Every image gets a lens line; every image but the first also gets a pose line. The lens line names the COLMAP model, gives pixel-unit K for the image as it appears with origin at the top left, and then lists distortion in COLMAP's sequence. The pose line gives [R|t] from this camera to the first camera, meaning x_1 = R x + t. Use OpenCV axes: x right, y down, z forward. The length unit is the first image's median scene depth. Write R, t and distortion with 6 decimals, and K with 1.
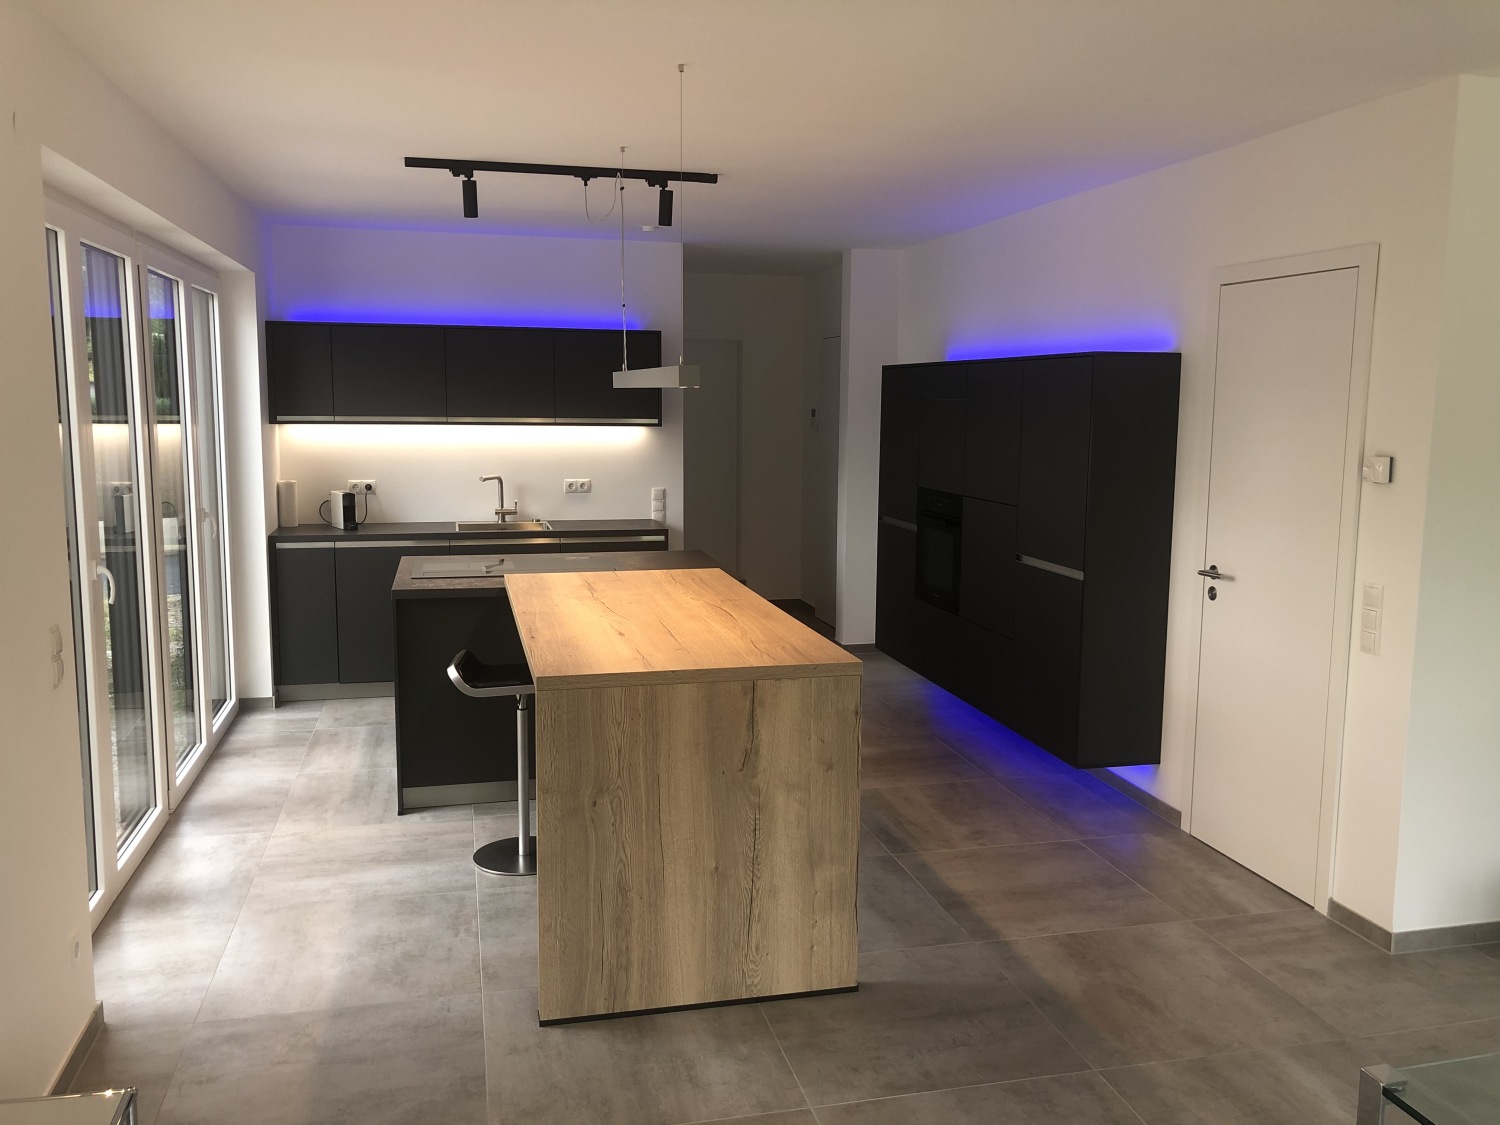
lens RADIAL K [[1211.9, 0, 742.8], [0, 1211.9, 554.5], [0, 0, 1]] dist [0.004837, -0.004493]
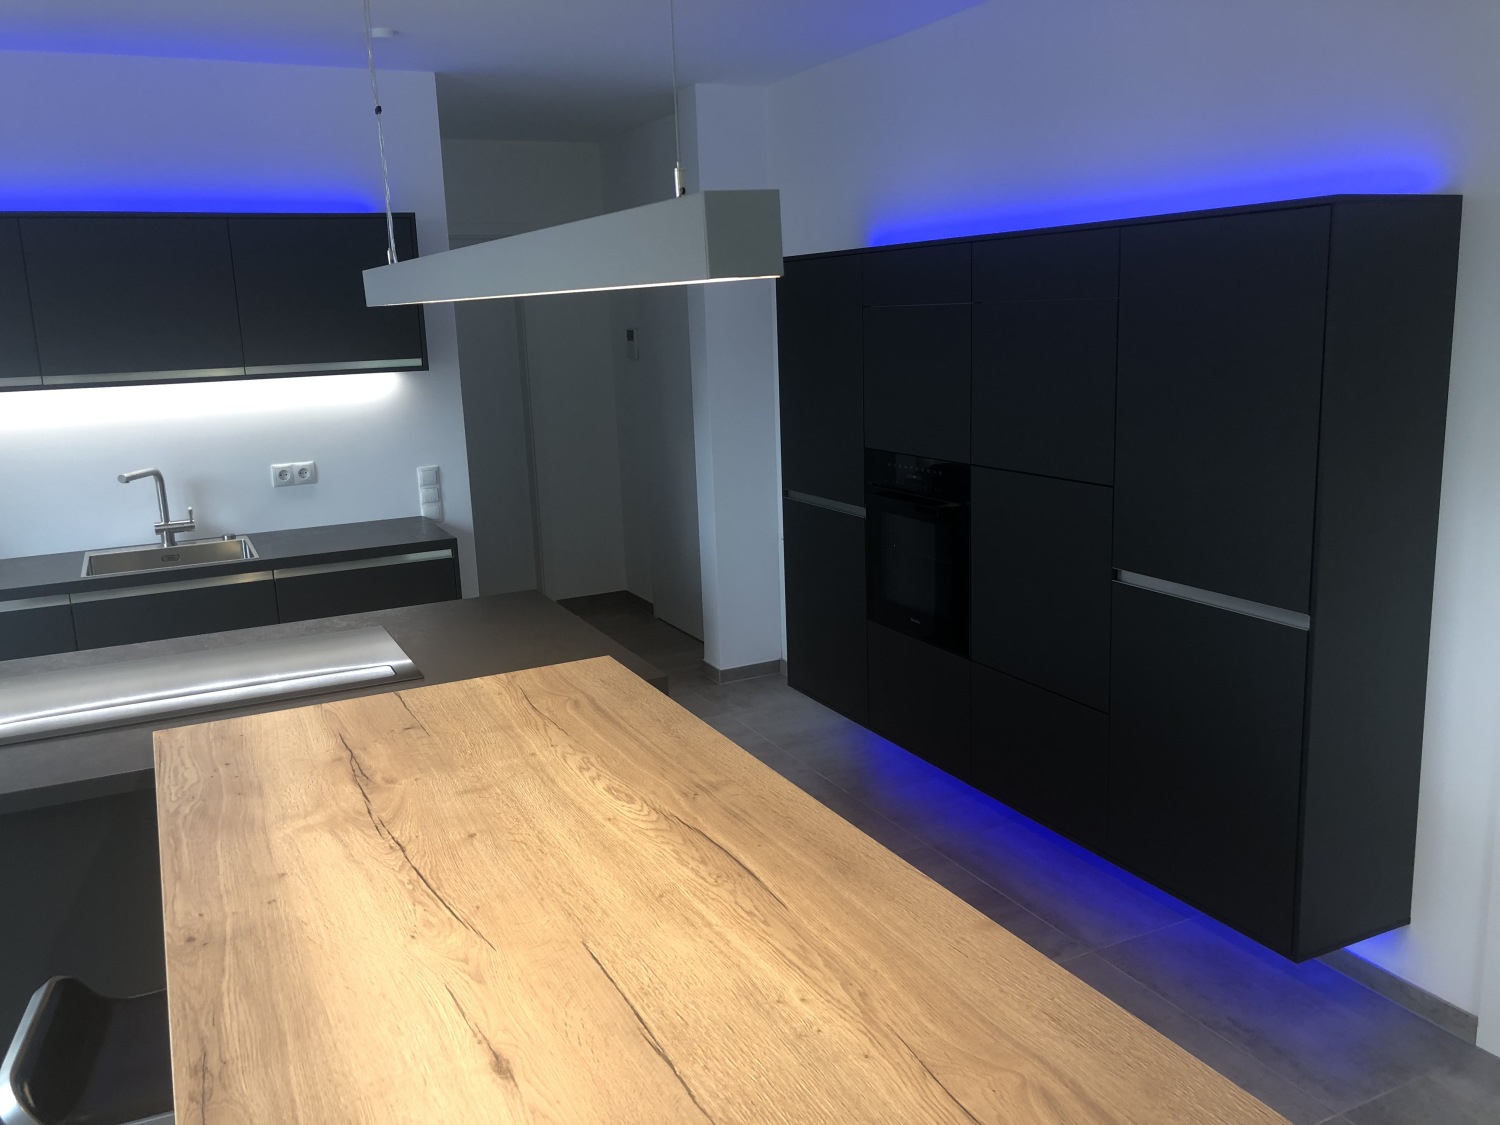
lens RADIAL K [[1211.9, 0, 739.8], [0, 1211.9, 562.0], [0, 0, 1]] dist [0.004837, -0.004493]
pose [[0.974180, -0.088094, 0.207876, -0.050569], [0.072521, 0.994040, 0.081398, -0.048727], [-0.213808, -0.064221, 0.974762, 0.366626]]
